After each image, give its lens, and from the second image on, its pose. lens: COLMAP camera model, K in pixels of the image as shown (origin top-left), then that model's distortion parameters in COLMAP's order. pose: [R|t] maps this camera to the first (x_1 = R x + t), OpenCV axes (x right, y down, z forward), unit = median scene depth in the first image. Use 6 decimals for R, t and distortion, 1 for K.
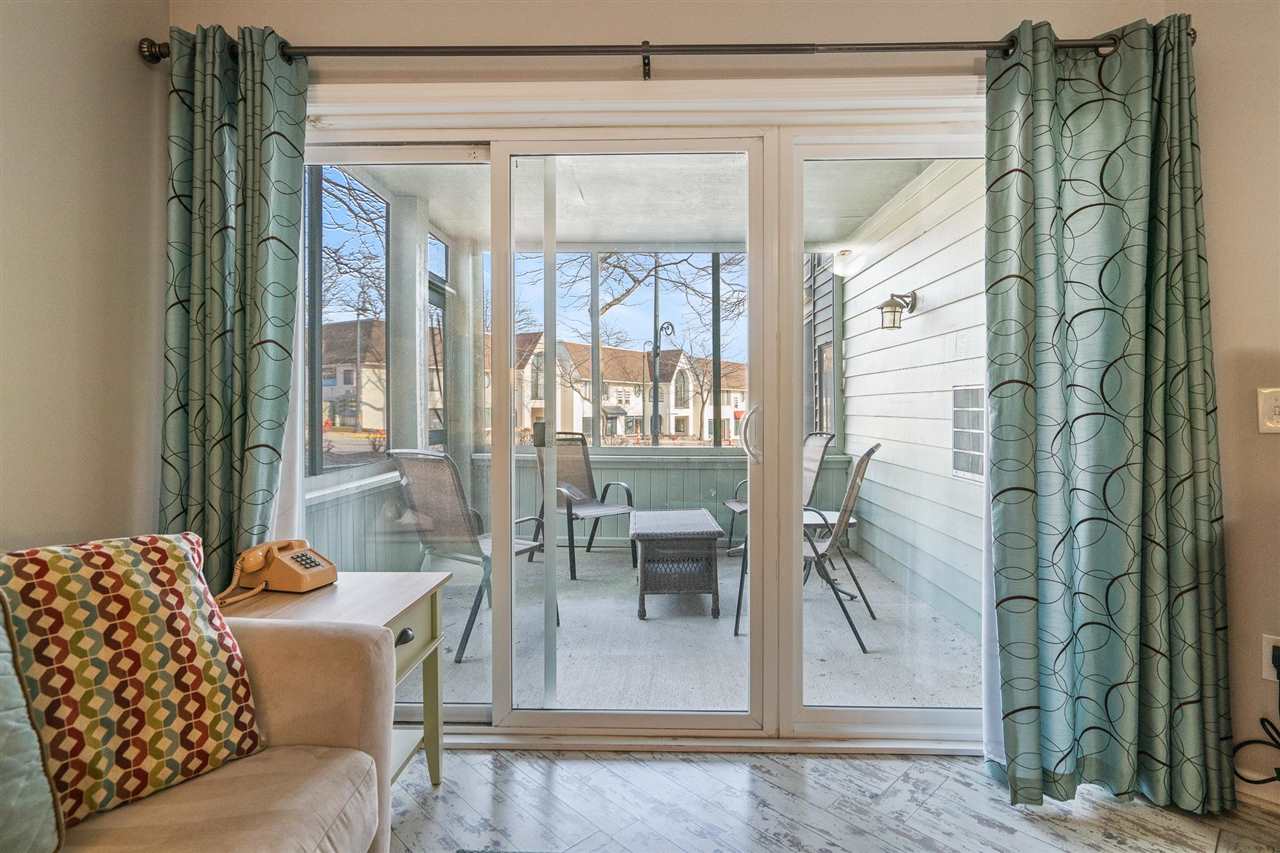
lens RADIAL K [[645.1, 0, 641.6], [0, 645.1, 408.5], [0, 0, 1]] dist [0.000933, 0.000148]
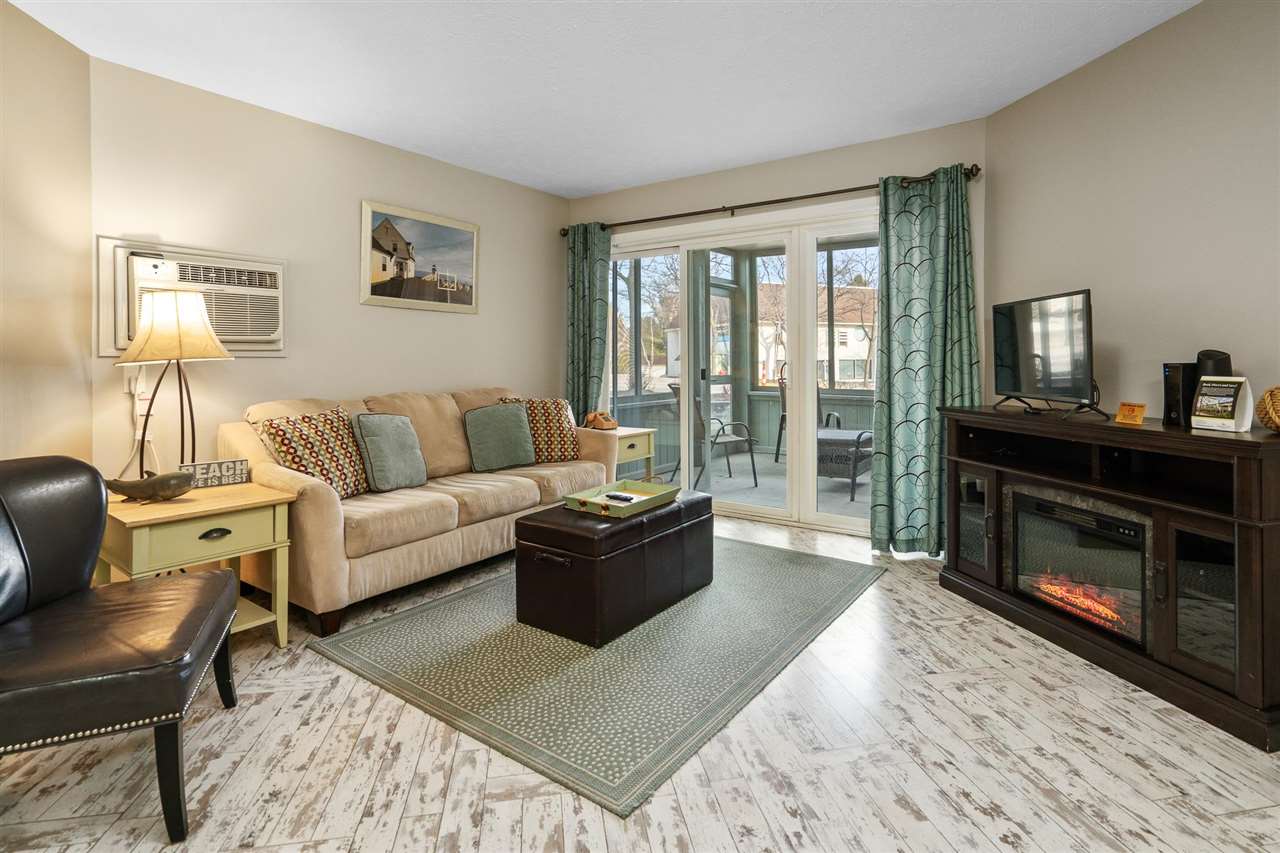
lens RADIAL K [[635.9, 0, 647.1], [0, 635.9, 361.7], [0, 0, 1]] dist [-0.001910, 0.001152]
pose [[0.832194, -0.000943, -0.554484, 1.066819], [0.002116, 0.999997, 0.001475, -0.007561], [0.554481, -0.002400, 0.832193, -1.090581]]
